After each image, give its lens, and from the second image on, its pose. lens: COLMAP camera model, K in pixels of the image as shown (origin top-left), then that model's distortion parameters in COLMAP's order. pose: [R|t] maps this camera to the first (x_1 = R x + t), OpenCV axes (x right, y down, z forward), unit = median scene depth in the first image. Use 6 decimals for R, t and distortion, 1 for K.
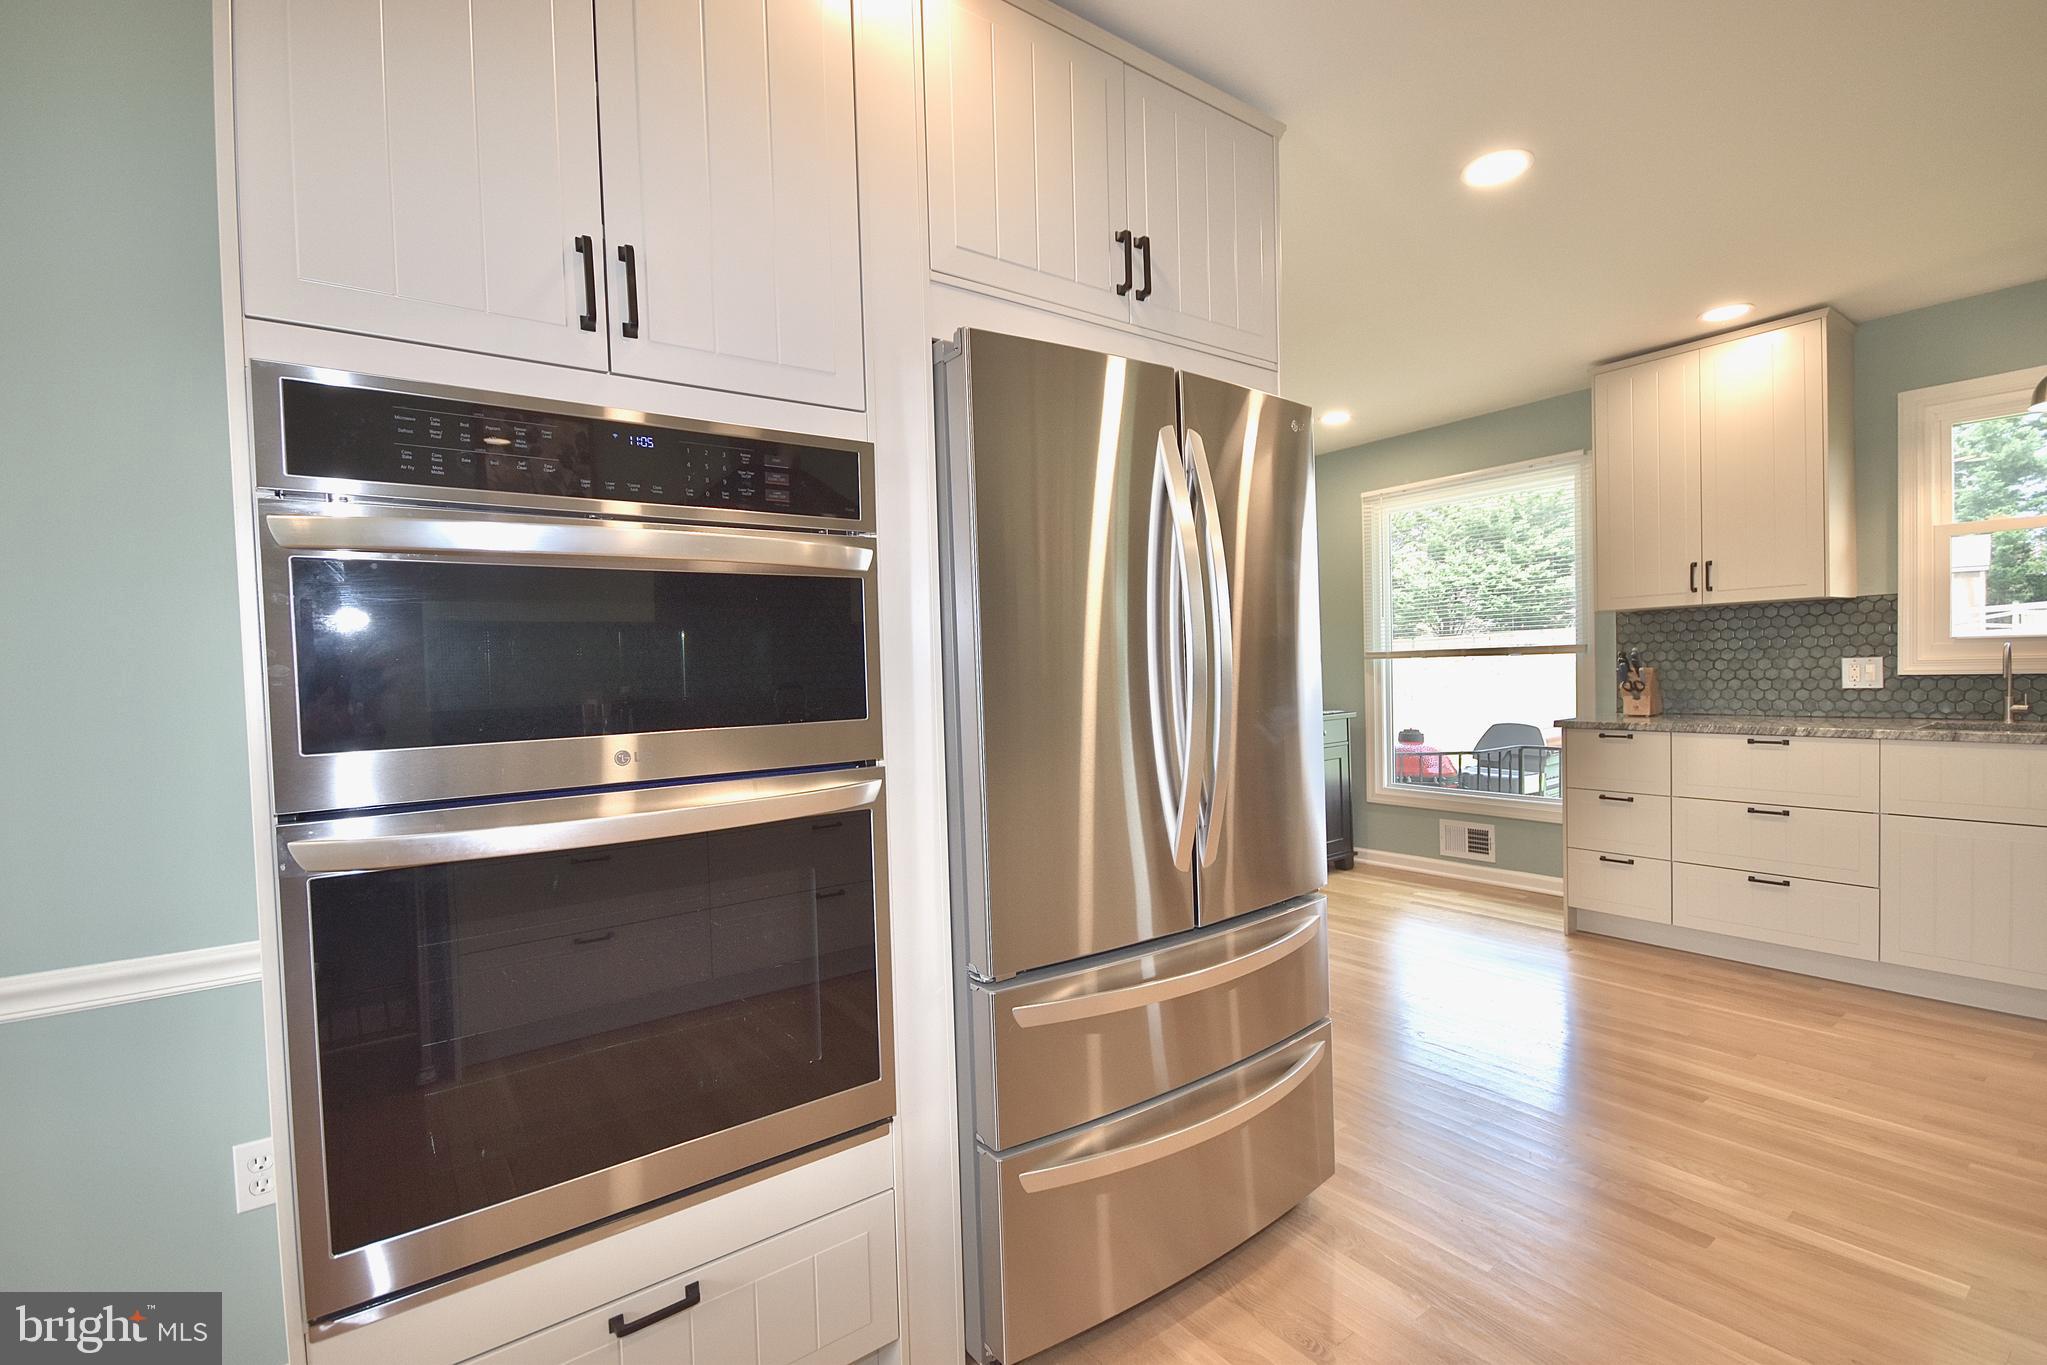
lens RADIAL K [[927.1, 0, 1014.8], [0, 927.1, 694.1], [0, 0, 1]] dist [-0.003249, -0.001411]
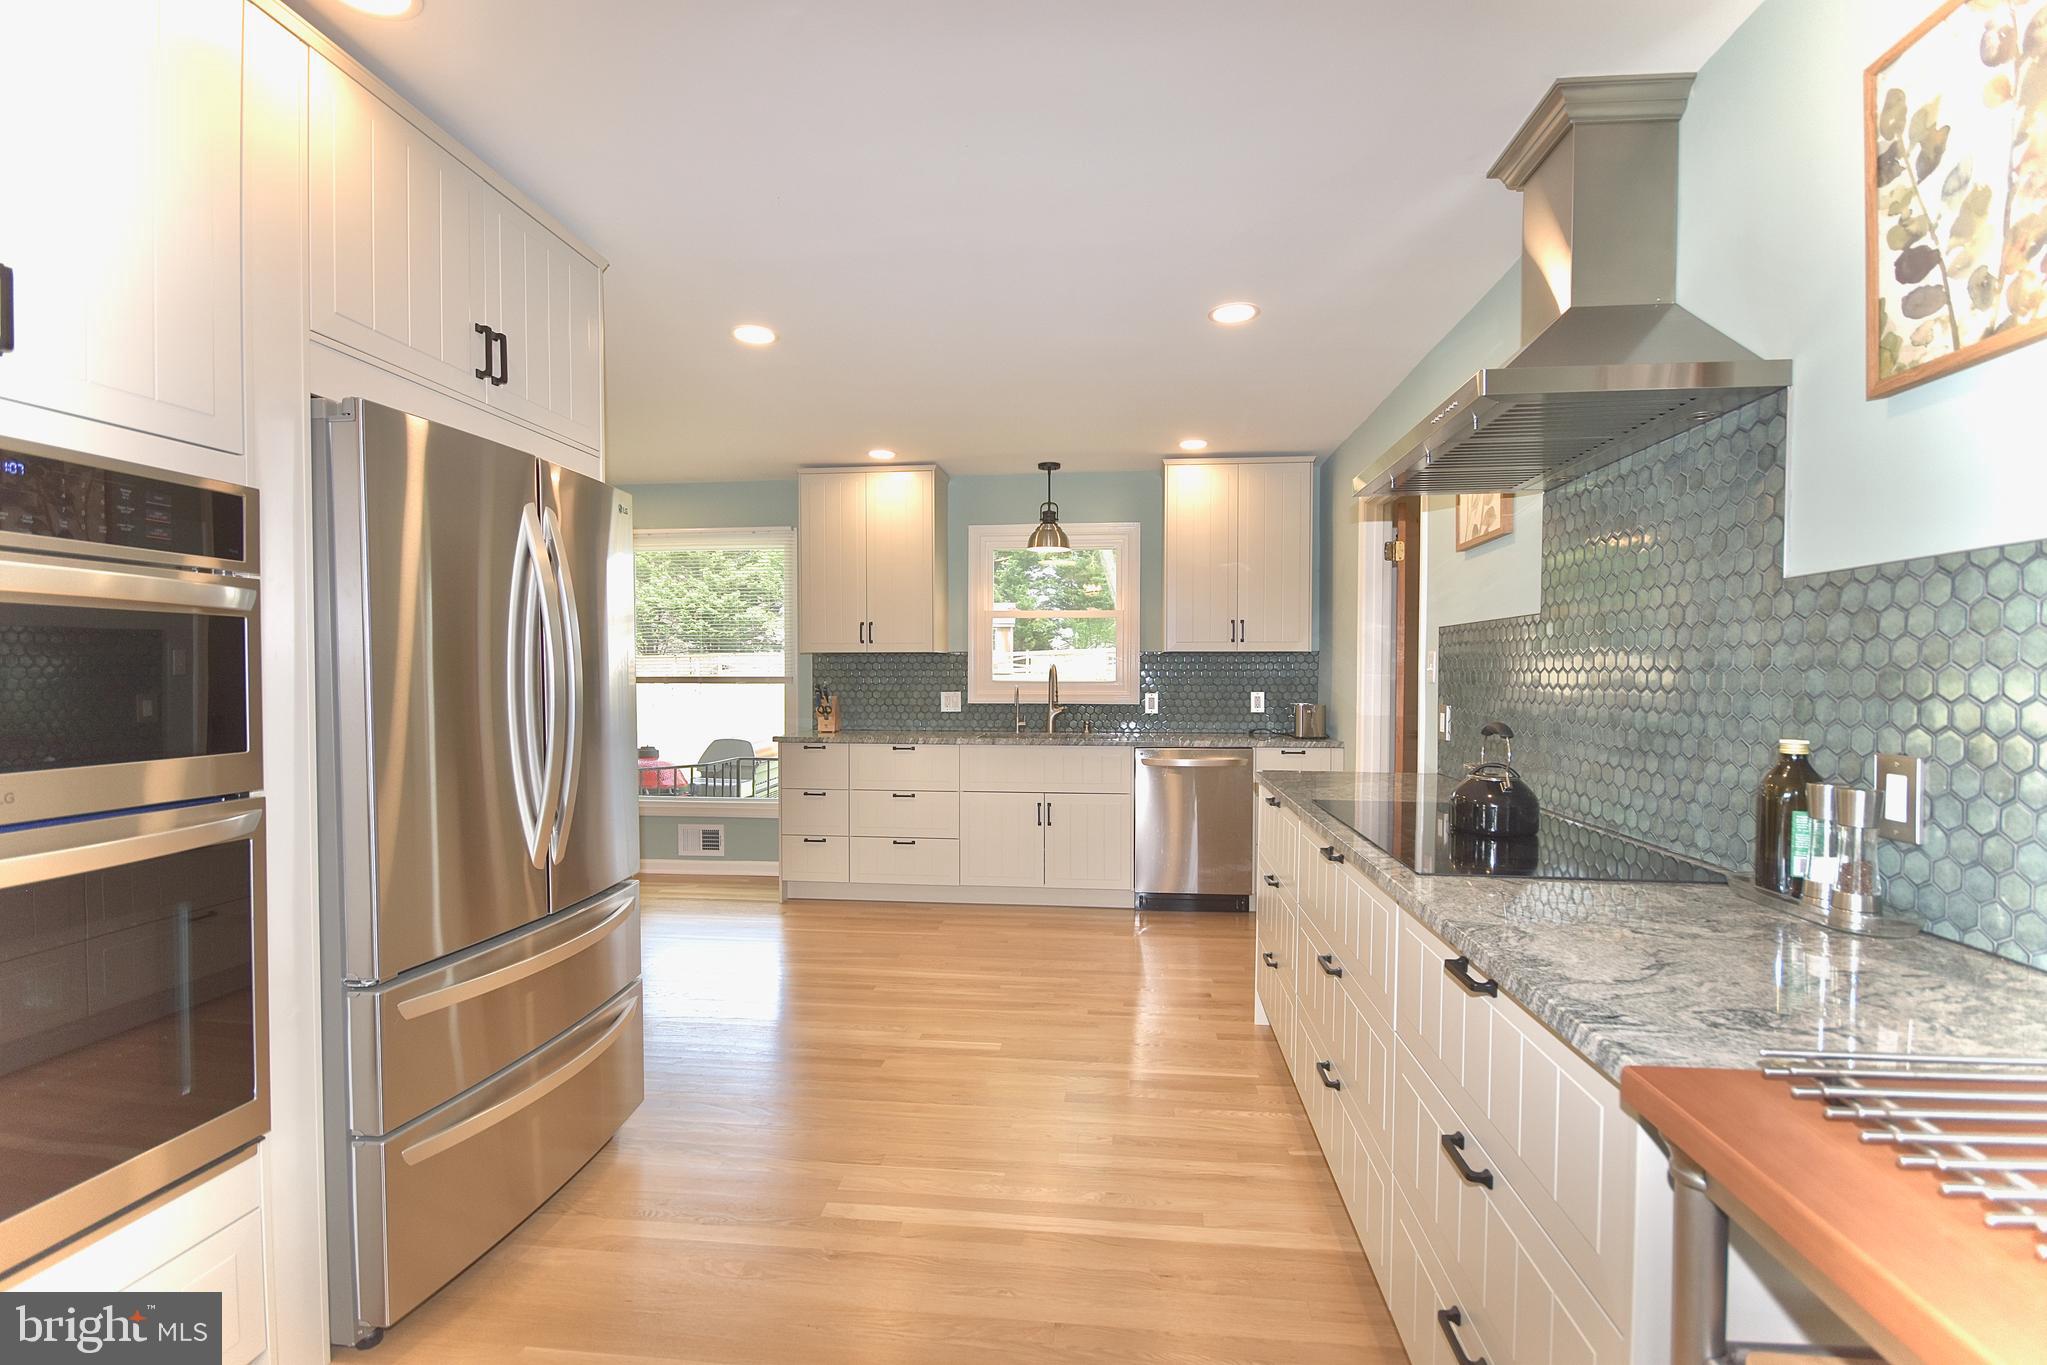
lens RADIAL K [[927.1, 0, 1024.5], [0, 927.1, 692.6], [0, 0, 1]] dist [-0.003249, -0.001411]
pose [[0.679780, 0.014842, 0.733266, -0.134349], [-0.000513, 0.999805, -0.019761, -0.008212], [-0.733416, 0.013056, 0.679655, -0.141770]]
